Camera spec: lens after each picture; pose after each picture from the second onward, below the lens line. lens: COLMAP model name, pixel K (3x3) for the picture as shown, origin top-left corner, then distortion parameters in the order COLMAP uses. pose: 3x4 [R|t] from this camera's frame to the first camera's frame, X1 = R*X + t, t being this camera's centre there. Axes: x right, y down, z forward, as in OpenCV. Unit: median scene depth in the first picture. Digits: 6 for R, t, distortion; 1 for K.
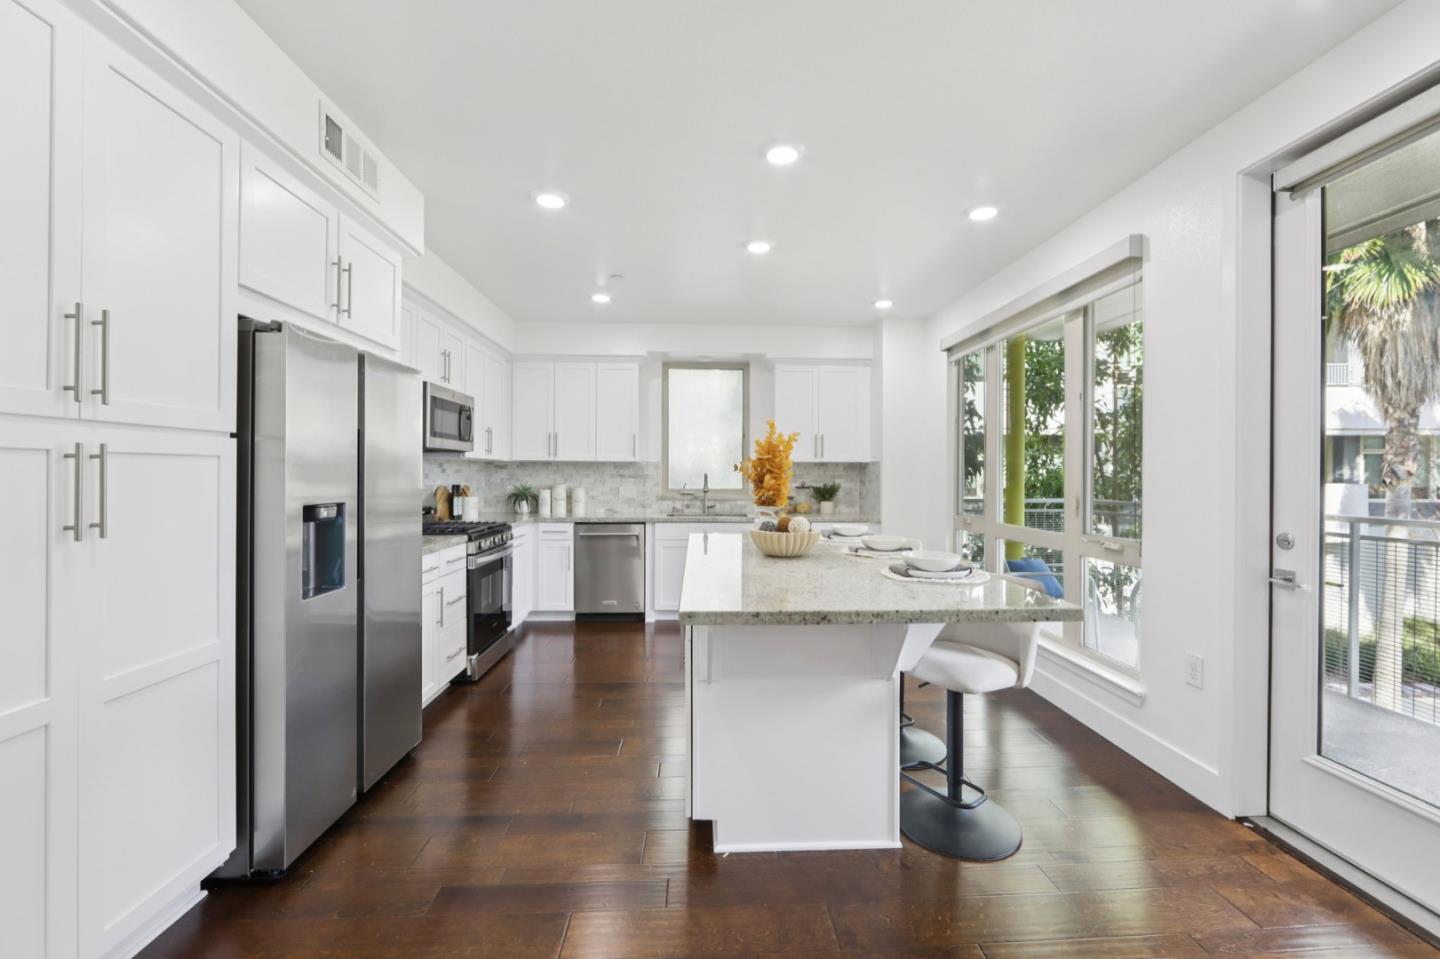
lens RADIAL K [[576.5, 0, 727.3], [0, 576.5, 474.4], [0, 0, 1]] dist [-0.014678, 0.003203]
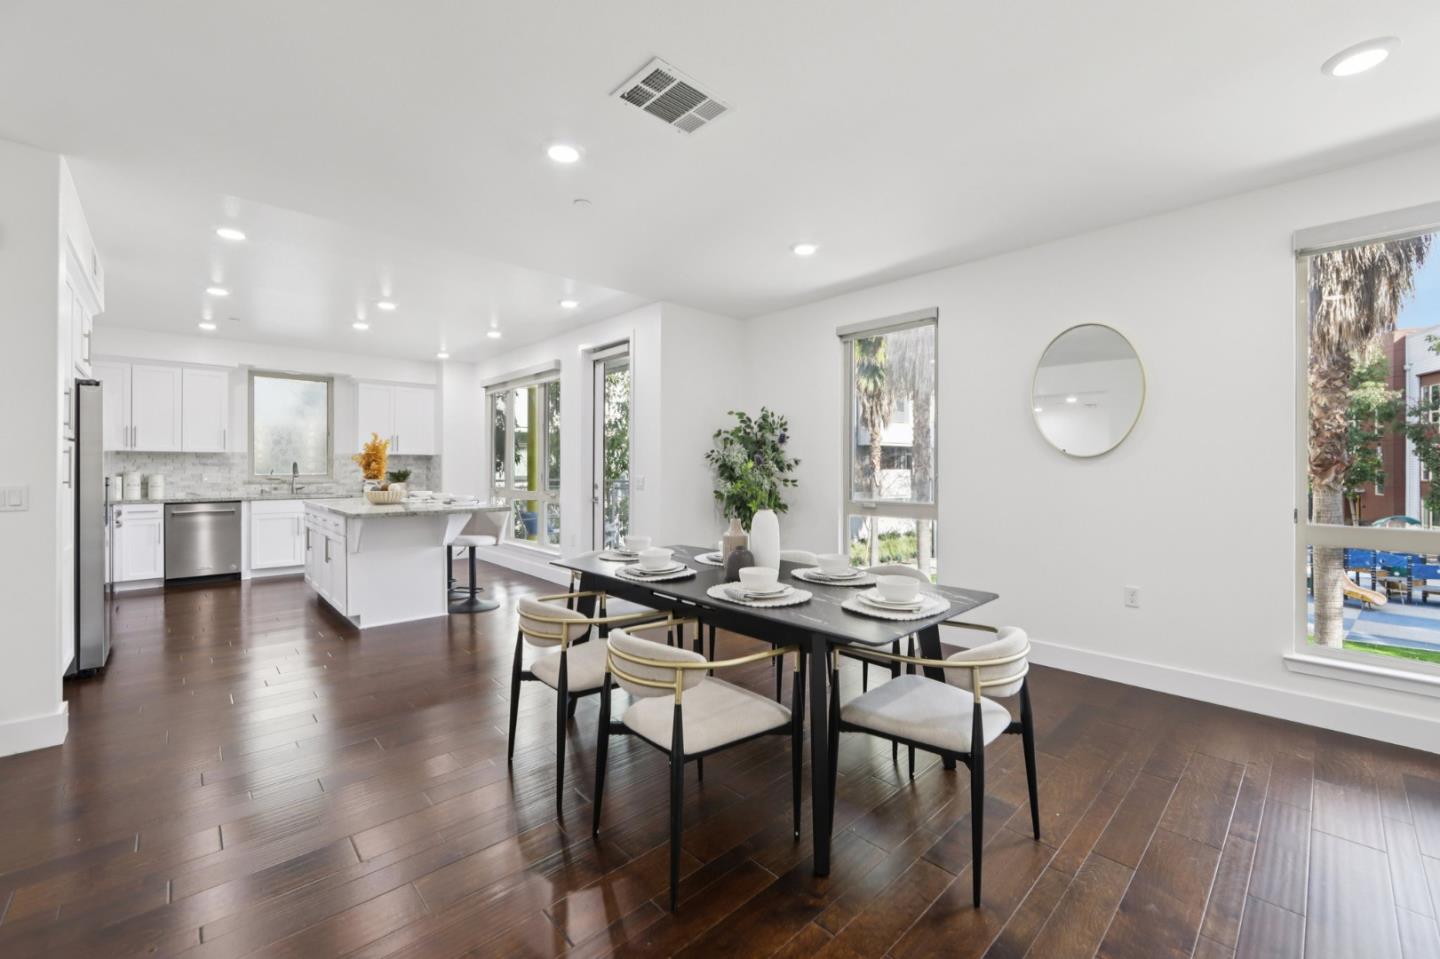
lens RADIAL K [[576.5, 0, 728.9], [0, 576.5, 469.4], [0, 0, 1]] dist [-0.014678, 0.003203]
pose [[0.755295, -0.005500, 0.655361, -0.147970], [0.001065, 0.999974, 0.007166, 0.006197], [-0.655384, -0.004714, 0.755282, -0.614128]]
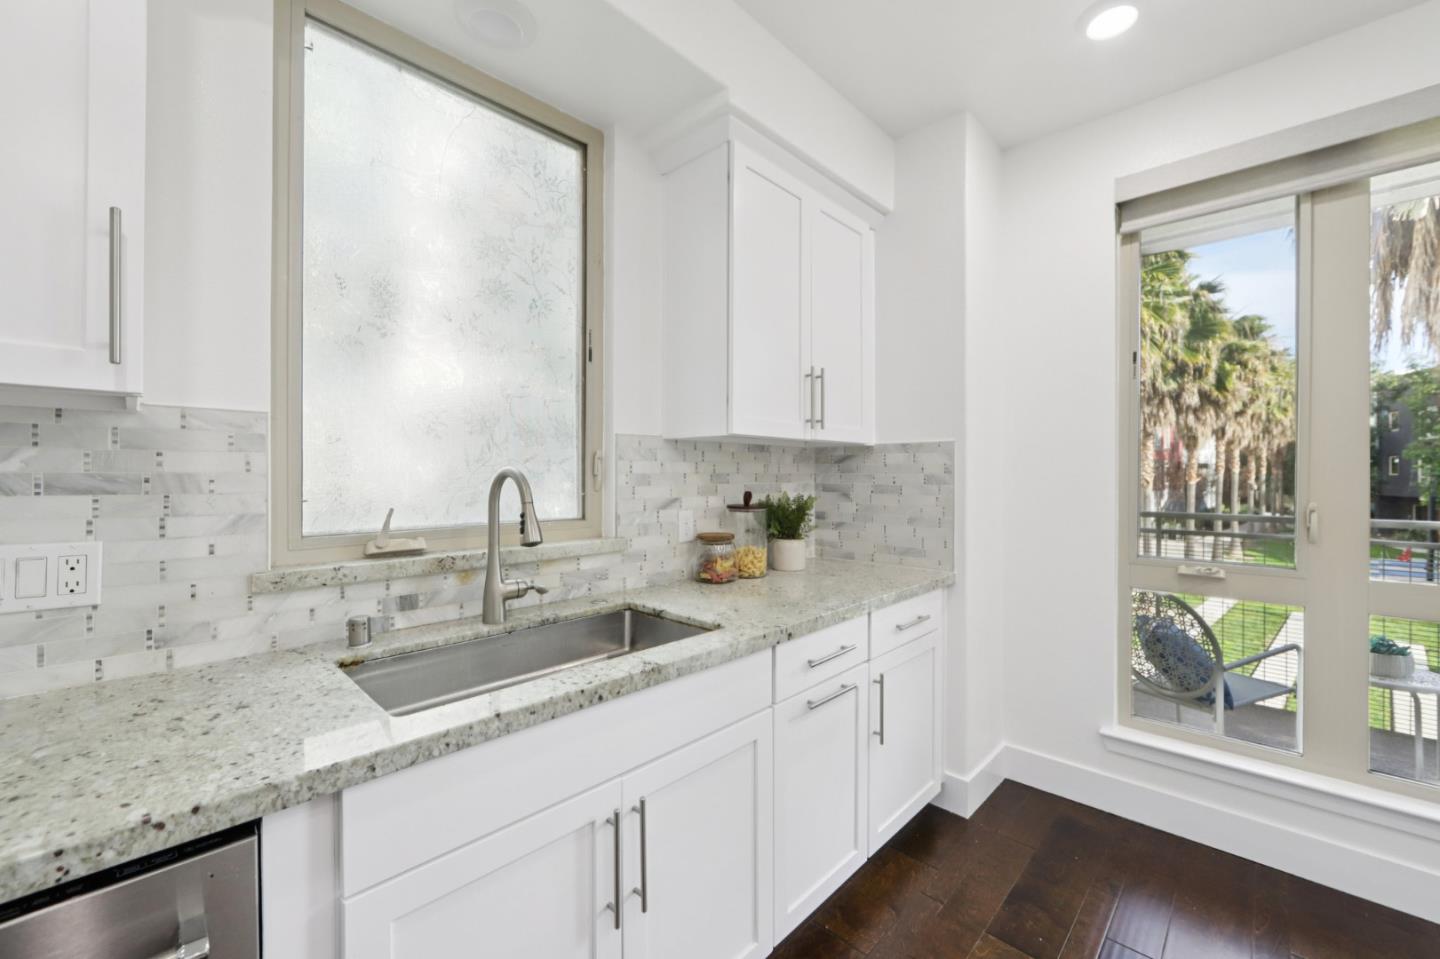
lens RADIAL K [[576.5, 0, 726.0], [0, 576.5, 476.5], [0, 0, 1]] dist [-0.014678, 0.003203]
pose [[0.724068, -0.004996, 0.689710, -0.148466], [0.000879, 0.999980, 0.006321, -0.000094], [-0.689728, -0.003970, 0.724058, 0.779859]]
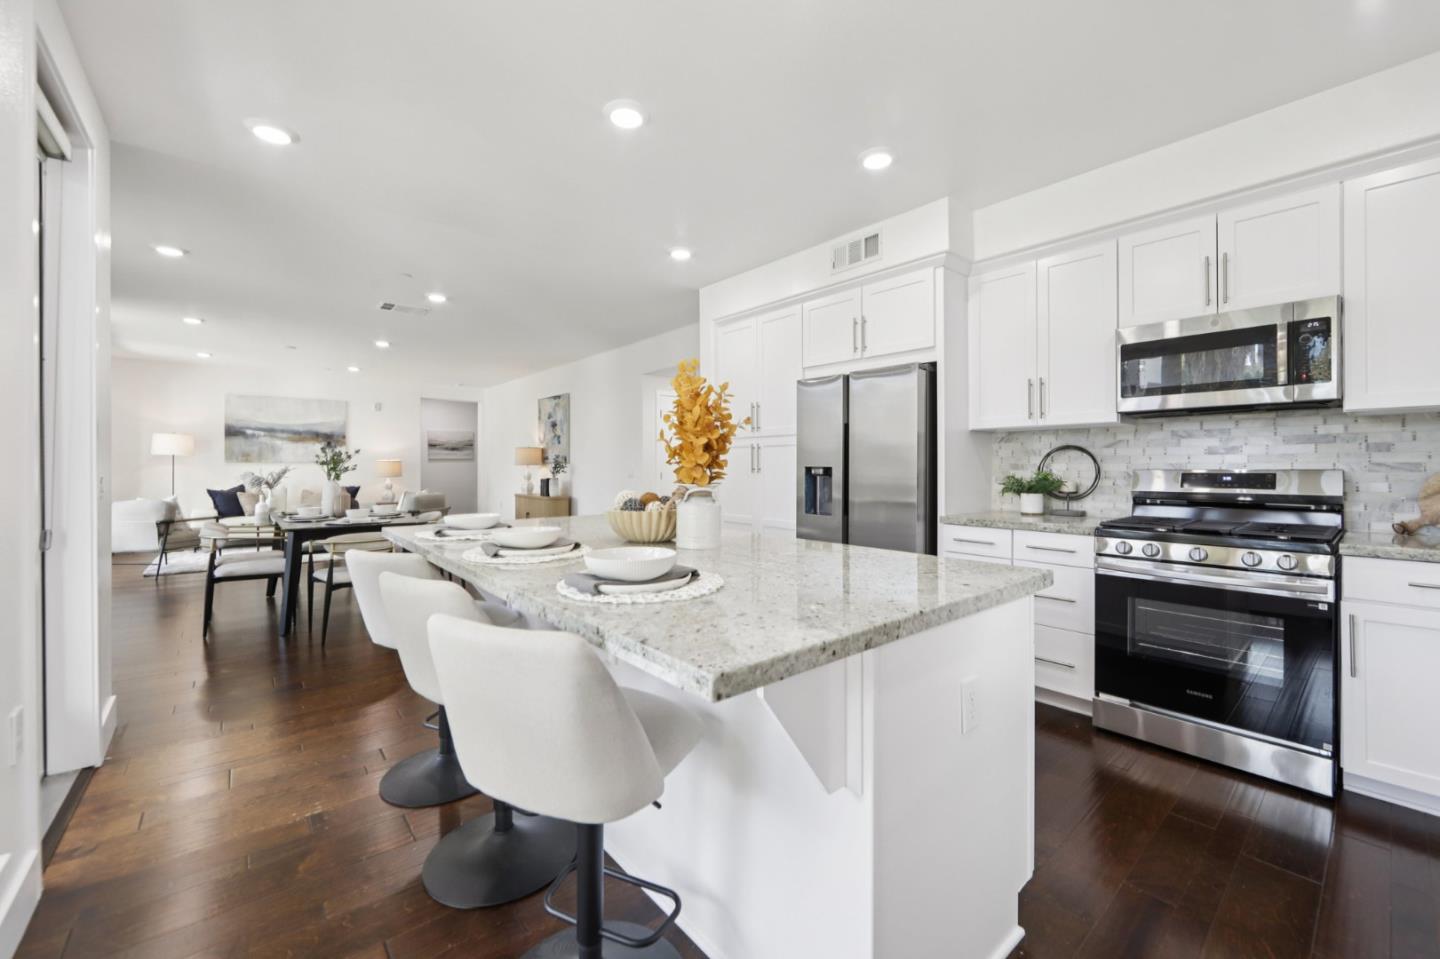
lens RADIAL K [[576.5, 0, 723.0], [0, 576.5, 467.7], [0, 0, 1]] dist [-0.014678, 0.003203]
pose [[-0.797040, -0.005454, -0.603901, 0.254840], [-0.005261, 0.999984, -0.002088, 0.022242], [0.603903, 0.001513, -0.797056, 0.861361]]
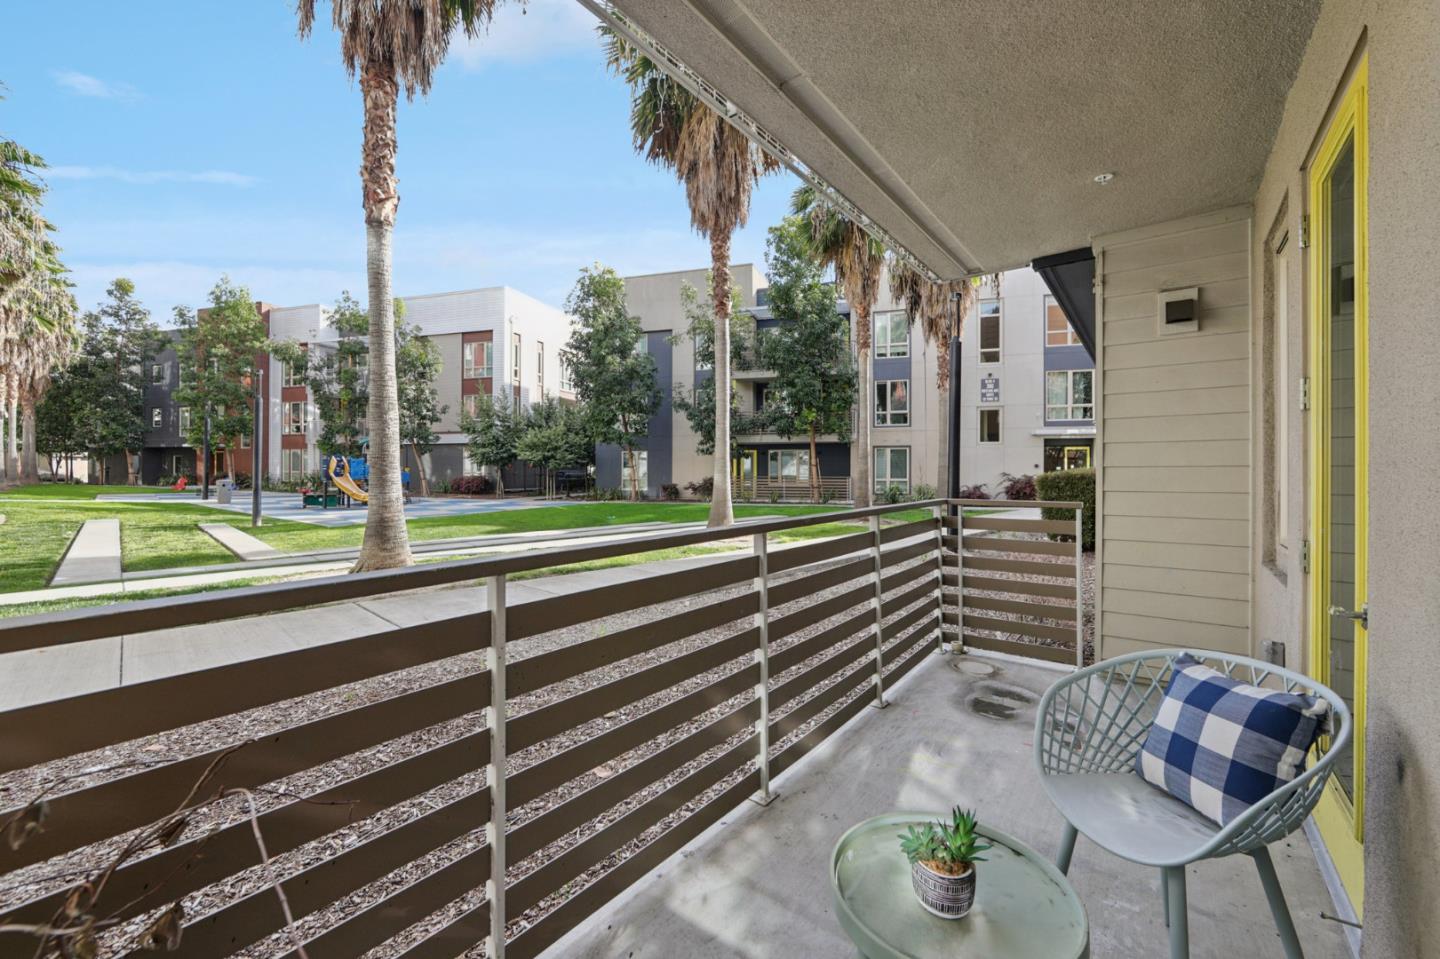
lens RADIAL K [[576.5, 0, 732.5], [0, 576.5, 464.7], [0, 0, 1]] dist [-0.014678, 0.003203]
pose [[-0.764132, 0.001972, 0.645057, 0.424281], [-0.003549, 0.999967, -0.007262, 0.598639], [-0.645050, -0.007838, -0.764100, 0.998581]]
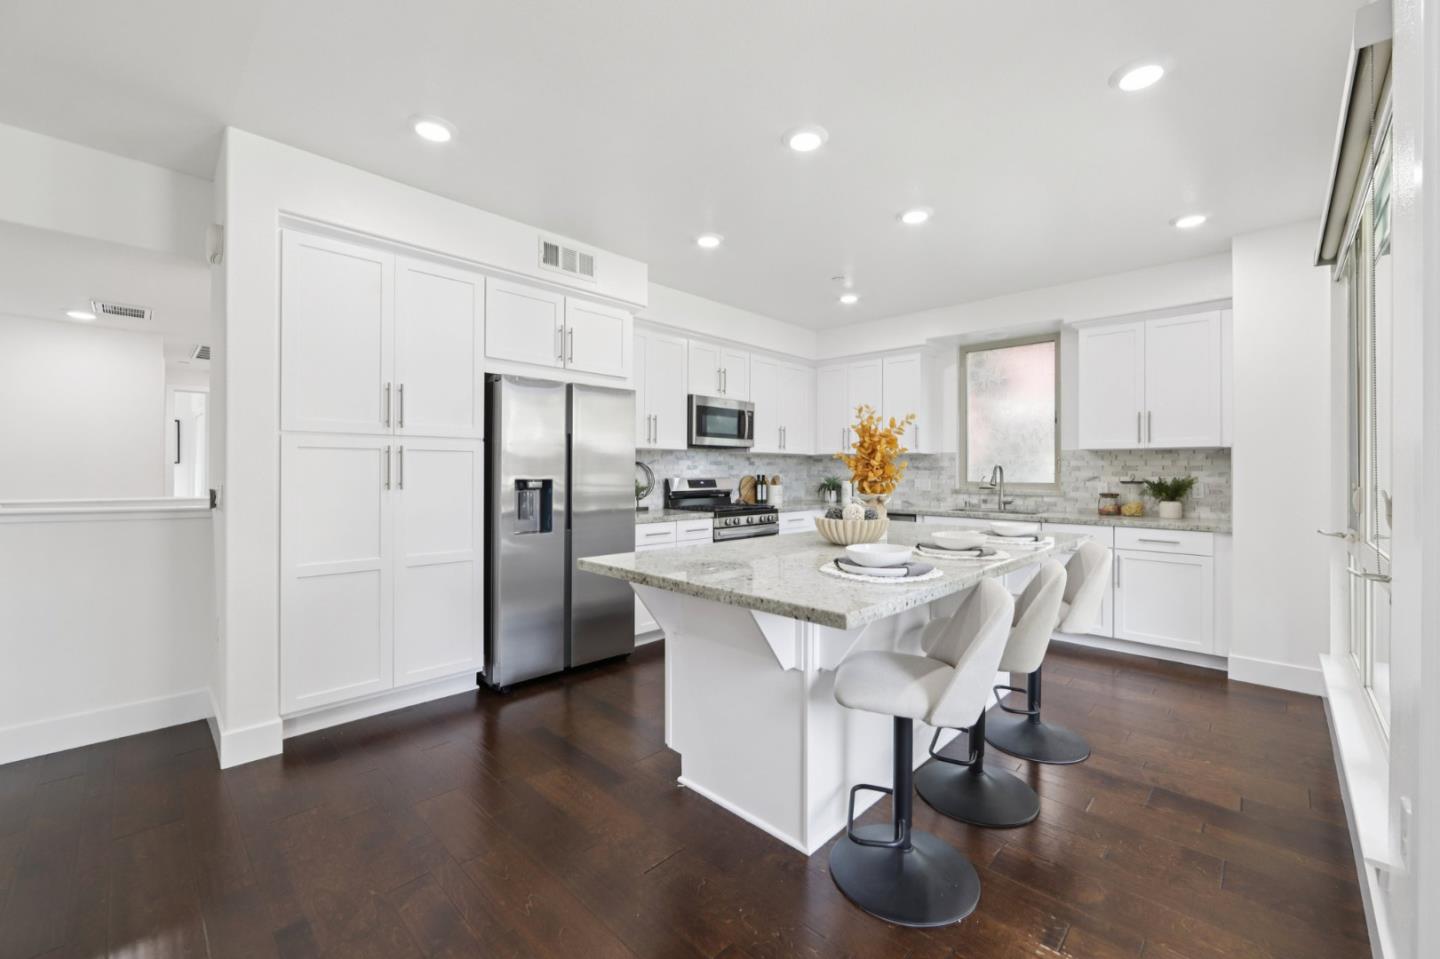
lens RADIAL K [[576.5, 0, 740.8], [0, 576.5, 470.4], [0, 0, 1]] dist [-0.014678, 0.003203]
pose [[0.693271, -0.000877, -0.720676, 0.338992], [-0.001822, 0.999994, -0.002970, 0.010729], [0.720674, 0.003372, 0.693266, 0.103421]]
